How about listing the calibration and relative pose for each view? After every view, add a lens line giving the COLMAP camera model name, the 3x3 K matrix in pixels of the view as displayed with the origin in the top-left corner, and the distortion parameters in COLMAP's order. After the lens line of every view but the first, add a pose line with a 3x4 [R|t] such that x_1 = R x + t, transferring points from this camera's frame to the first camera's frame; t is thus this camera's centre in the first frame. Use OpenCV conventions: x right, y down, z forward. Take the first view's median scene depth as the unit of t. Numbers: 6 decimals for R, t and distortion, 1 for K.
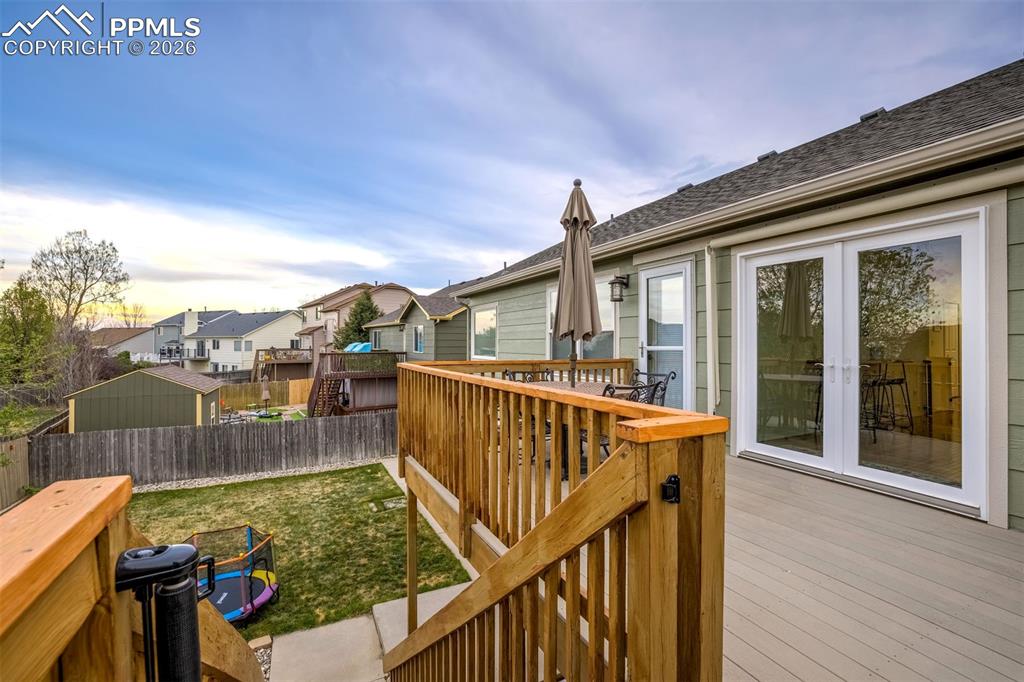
lens RADIAL K [[441.8, 0, 516.3], [0, 441.8, 341.8], [0, 0, 1]] dist [-0.025413, 0.003450]
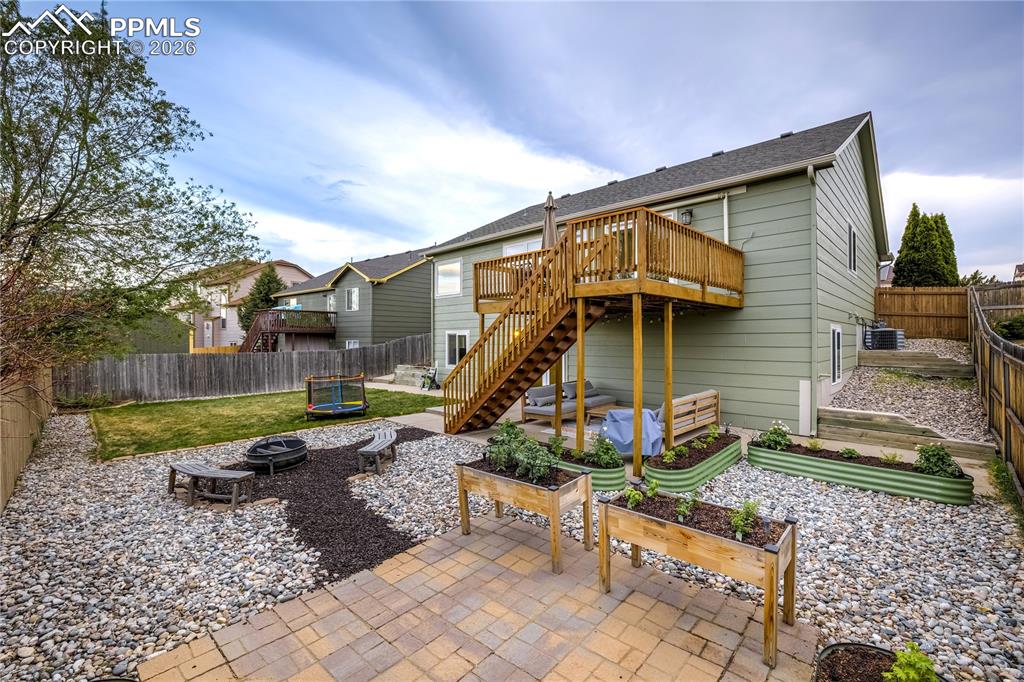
lens RADIAL K [[441.8, 0, 513.6], [0, 441.8, 340.0], [0, 0, 1]] dist [-0.025413, 0.003450]
pose [[0.950812, -0.004300, 0.309740, -0.093214], [0.002405, 0.999976, 0.006502, 0.051498], [-0.309760, -0.005437, 0.950799, -0.147850]]
